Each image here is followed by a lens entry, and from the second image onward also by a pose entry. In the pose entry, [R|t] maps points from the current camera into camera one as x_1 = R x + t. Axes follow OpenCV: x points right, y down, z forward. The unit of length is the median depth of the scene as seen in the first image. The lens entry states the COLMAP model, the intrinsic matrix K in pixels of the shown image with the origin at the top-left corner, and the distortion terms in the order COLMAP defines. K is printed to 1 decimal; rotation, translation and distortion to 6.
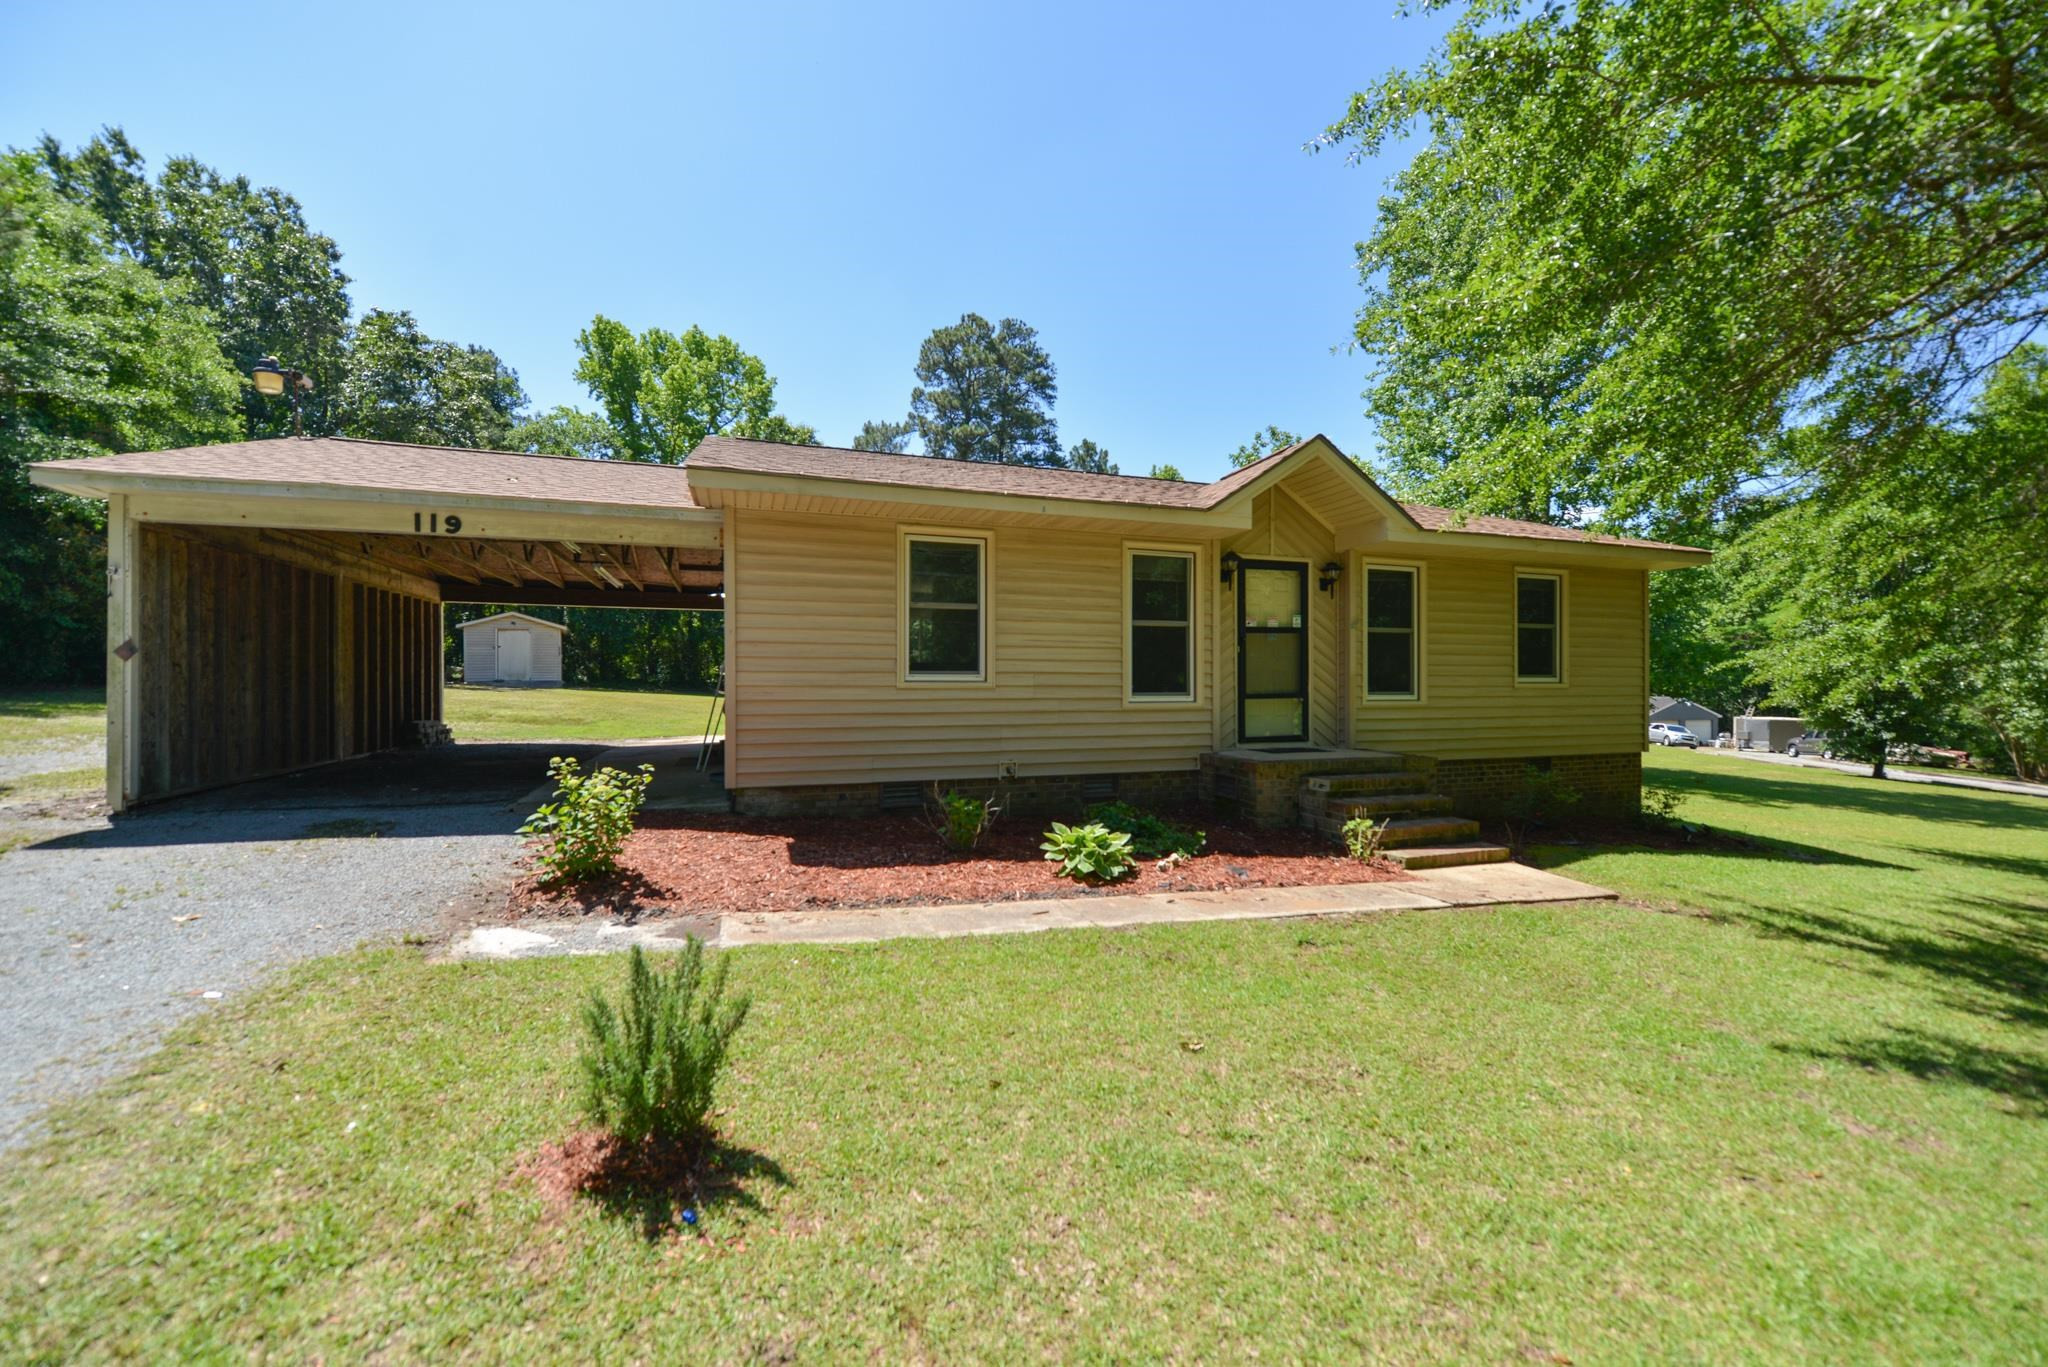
lens RADIAL K [[813.0, 0, 1024.0], [0, 813.0, 683.5], [0, 0, 1]] dist [-0.009984, -0.000634]
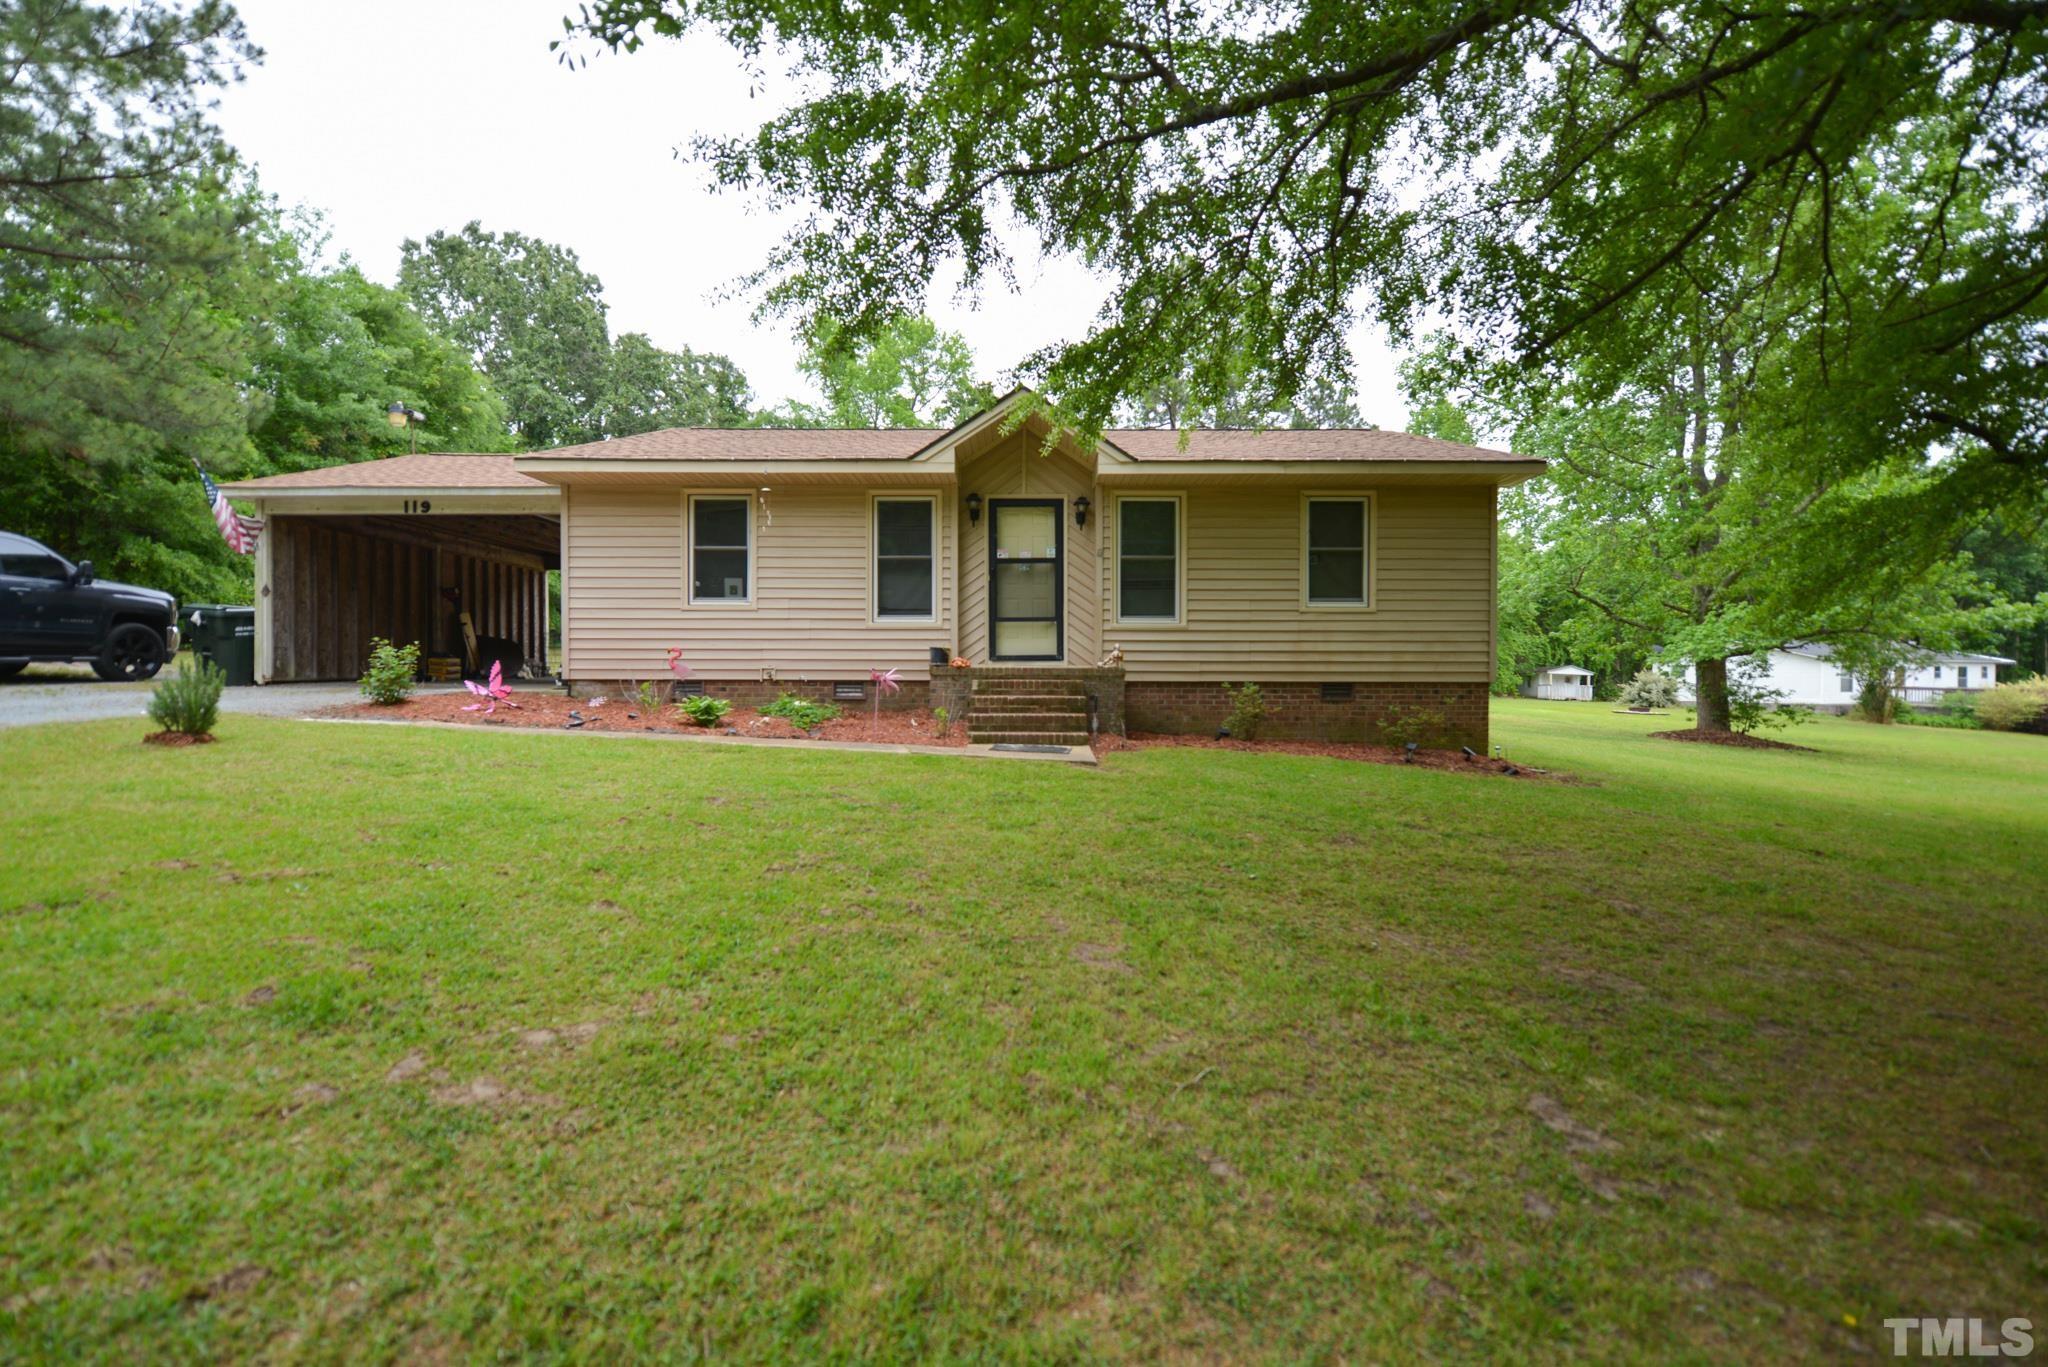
lens RADIAL K [[916.6, 0, 1024.0], [0, 916.6, 683.5], [0, 0, 1]] dist [-0.001140, -0.006870]
pose [[0.941065, 0.006616, -0.338160, 0.533330], [-0.001775, 0.999892, 0.014622, 0.062215], [0.338221, -0.013160, 0.940975, -0.143953]]
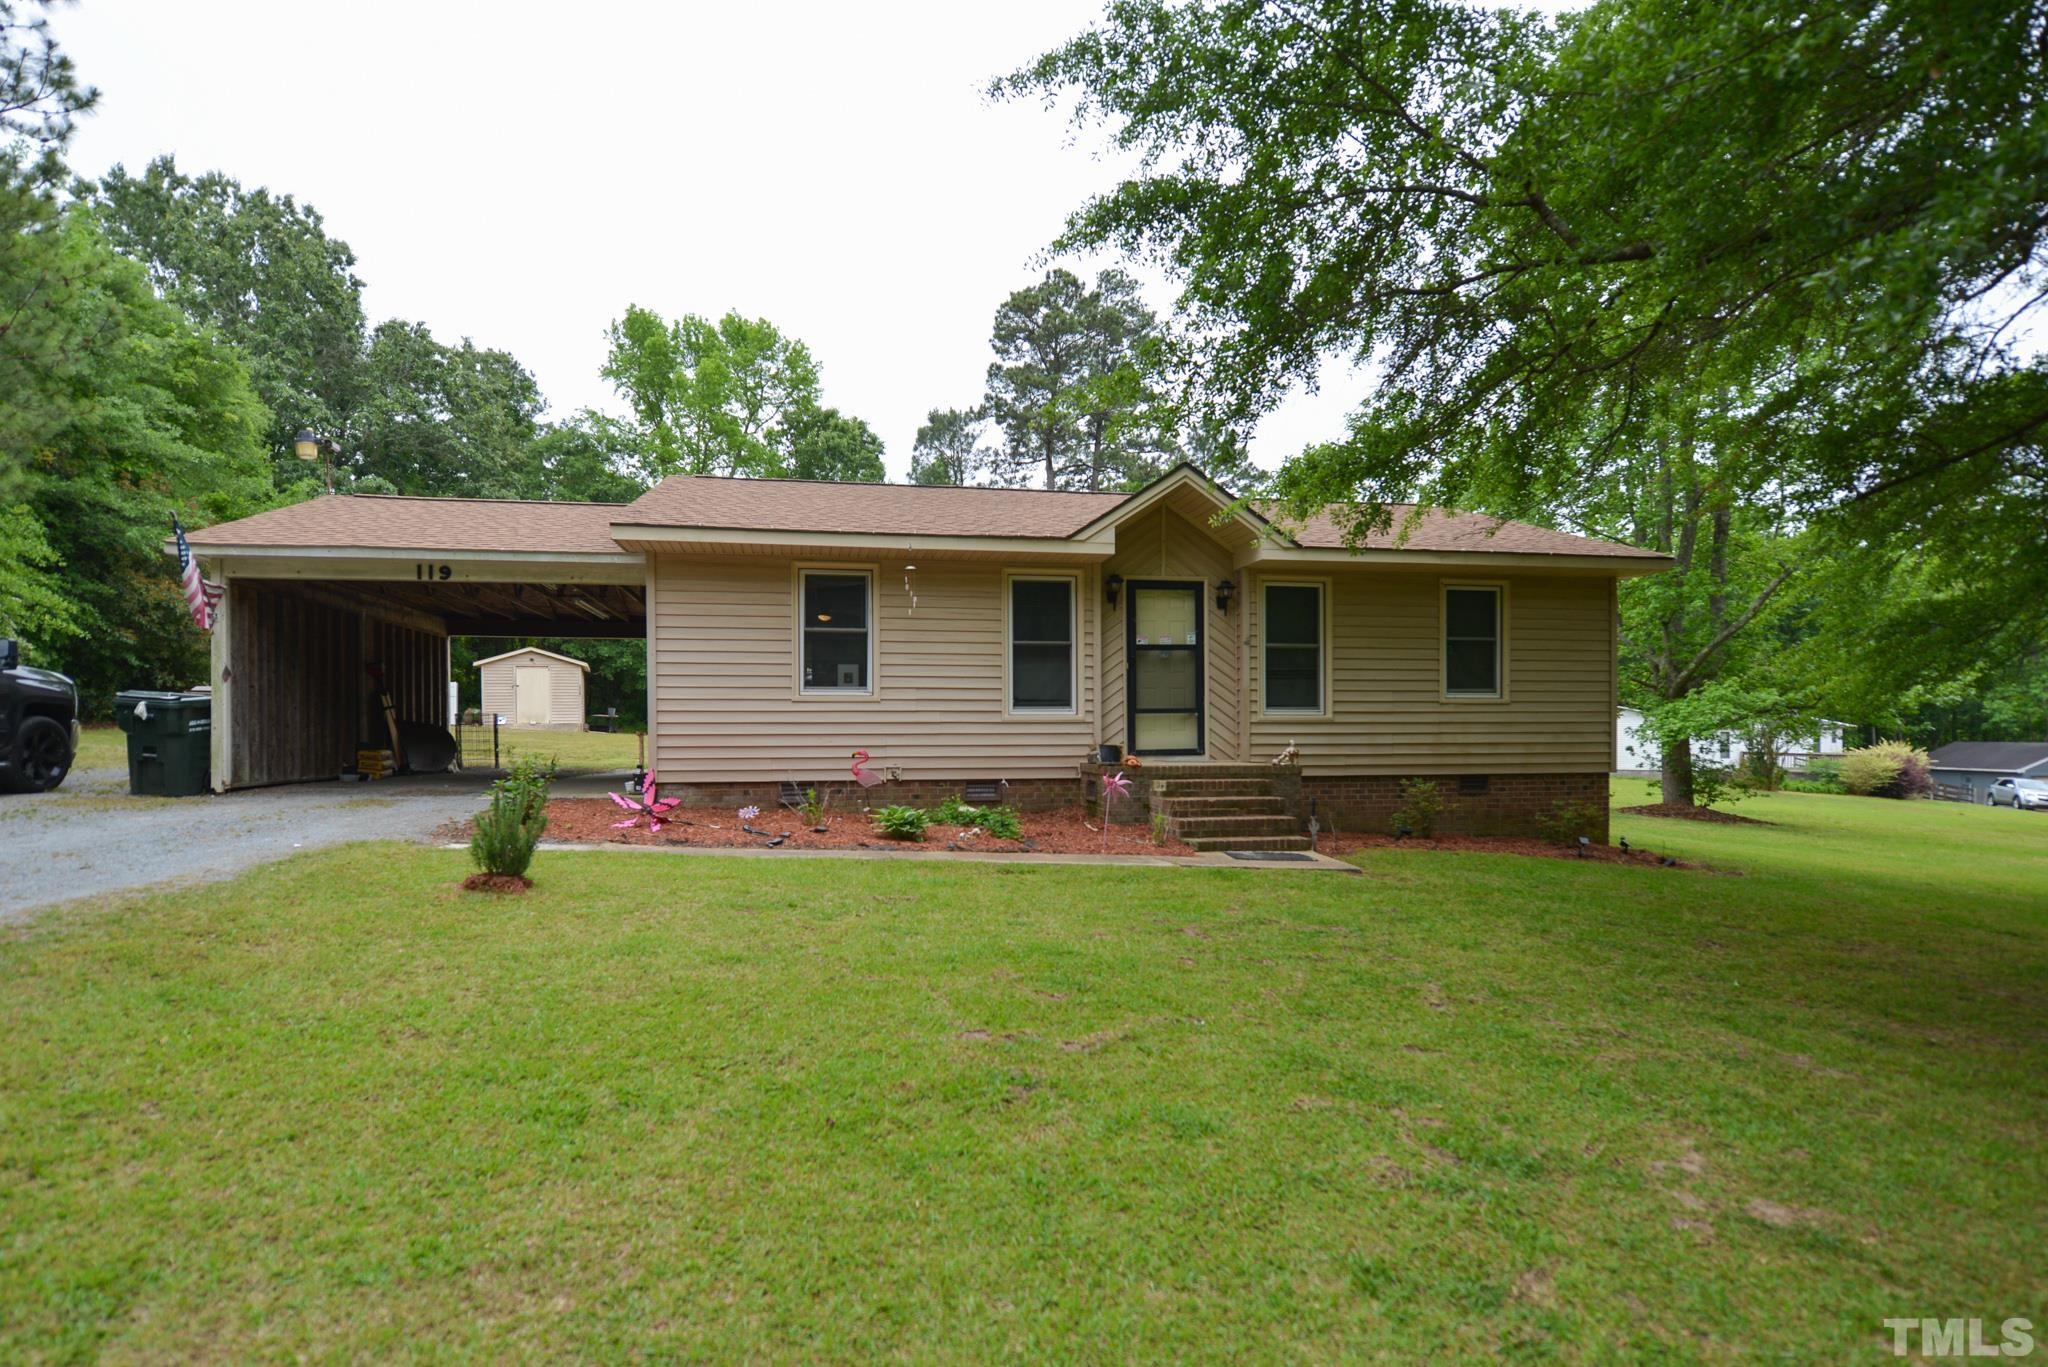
lens RADIAL K [[1076.0, 0, 1012.3], [0, 1076.0, 739.4], [0, 0, 1]] dist [-0.007349, -0.001007]
pose [[0.988057, -0.003166, -0.154054, 0.235845], [0.004066, 0.999976, 0.005533, 0.031782], [0.154033, -0.006093, 0.988047, -0.288164]]
